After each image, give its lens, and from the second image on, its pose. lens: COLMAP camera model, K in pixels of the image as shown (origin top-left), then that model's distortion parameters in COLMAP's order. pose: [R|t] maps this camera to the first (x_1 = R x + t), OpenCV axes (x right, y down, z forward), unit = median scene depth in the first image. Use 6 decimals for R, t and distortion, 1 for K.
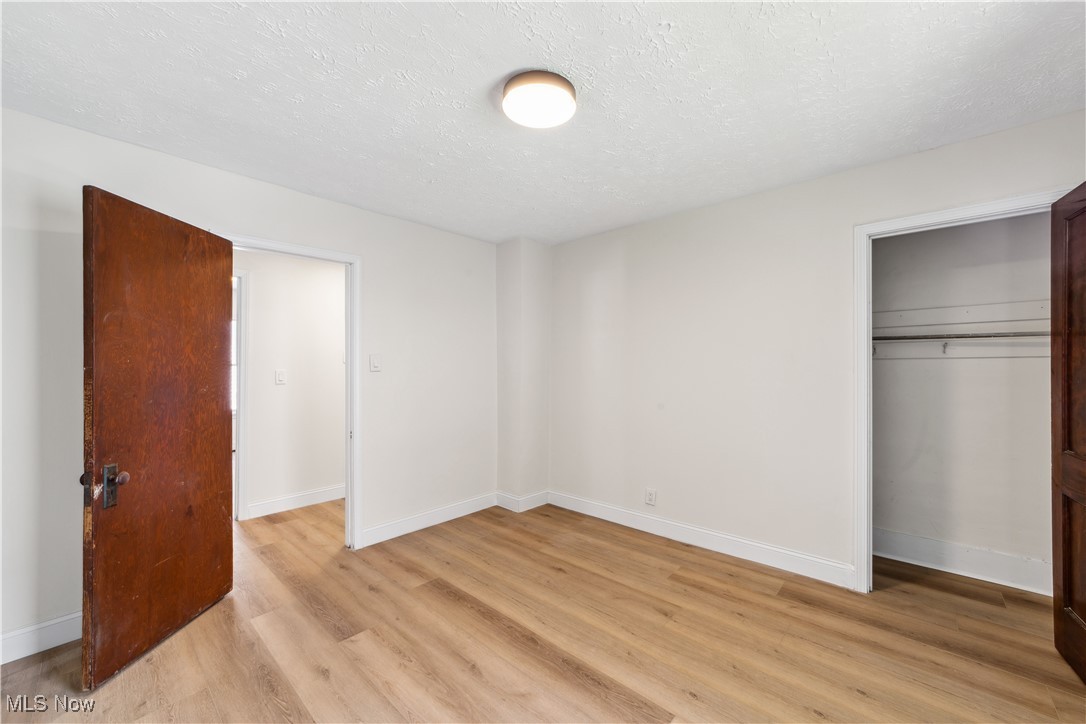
lens RADIAL K [[419.2, 0, 538.7], [0, 419.2, 363.4], [0, 0, 1]] dist [-0.013694, 0.006403]
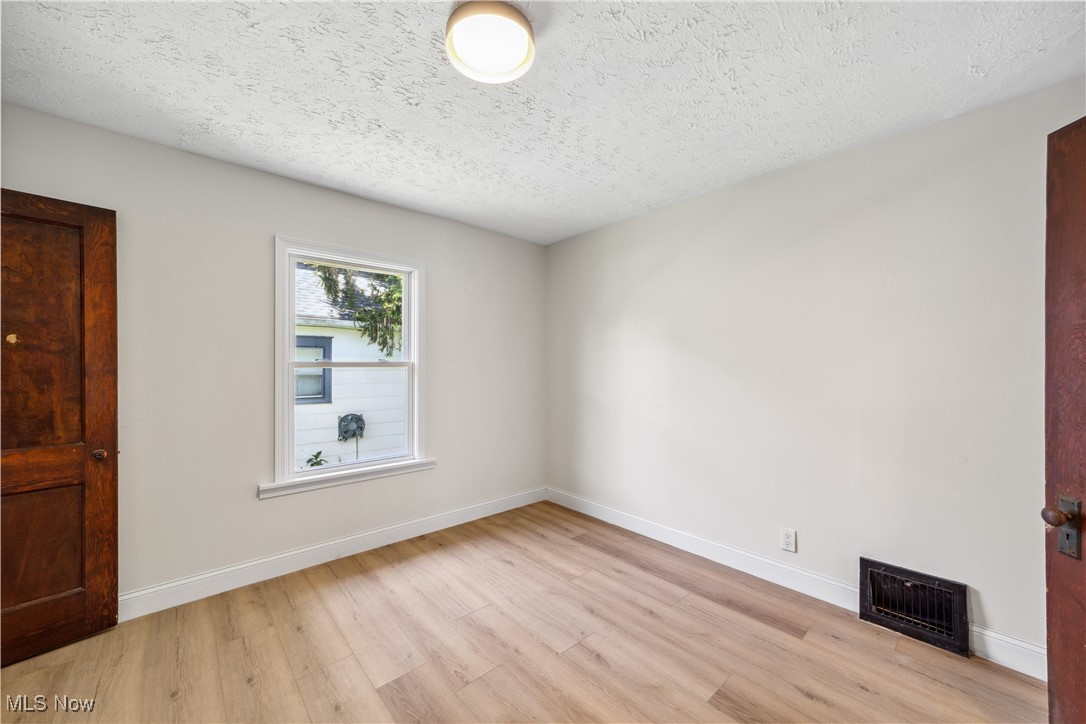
lens RADIAL K [[419.2, 0, 543.6], [0, 419.2, 356.4], [0, 0, 1]] dist [-0.013694, 0.006403]
pose [[-0.994909, 0.000742, 0.100775, -0.144138], [-0.001678, 0.999713, -0.023918, 0.012700], [-0.100764, -0.023966, -0.994622, 1.416249]]
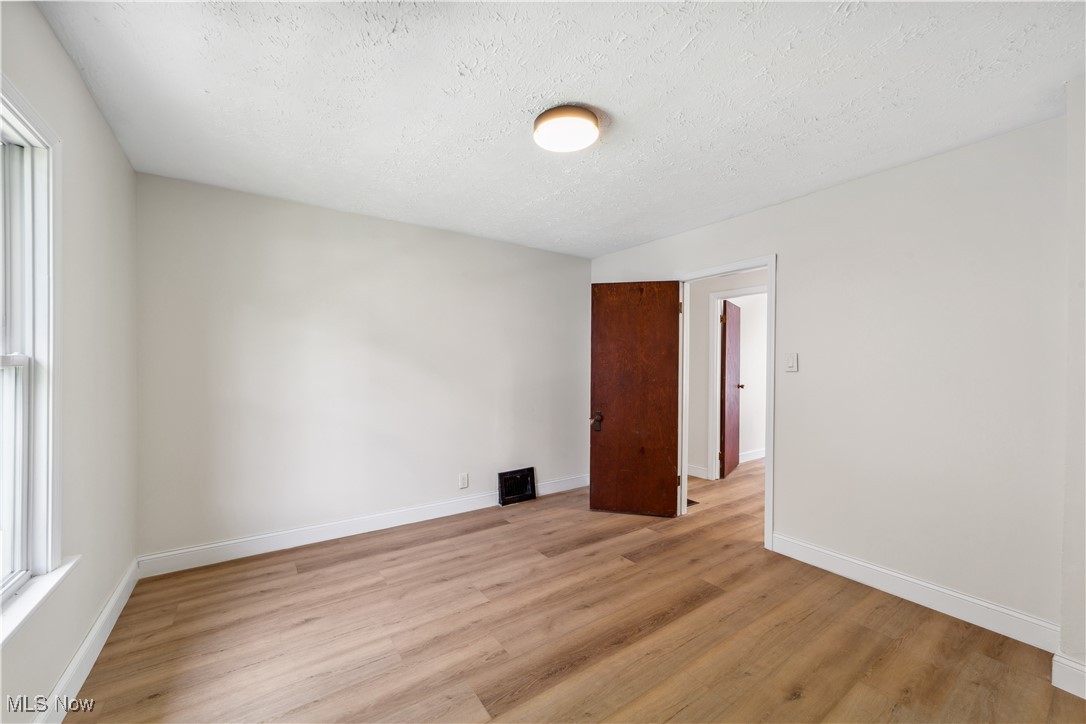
lens RADIAL K [[419.2, 0, 546.2], [0, 419.2, 363.7], [0, 0, 1]] dist [-0.013694, 0.006403]
pose [[-0.209543, -0.006827, -0.977776, 0.879328], [-0.002370, 0.999976, -0.006474, 0.011306], [0.977797, 0.000960, -0.209554, 0.923266]]
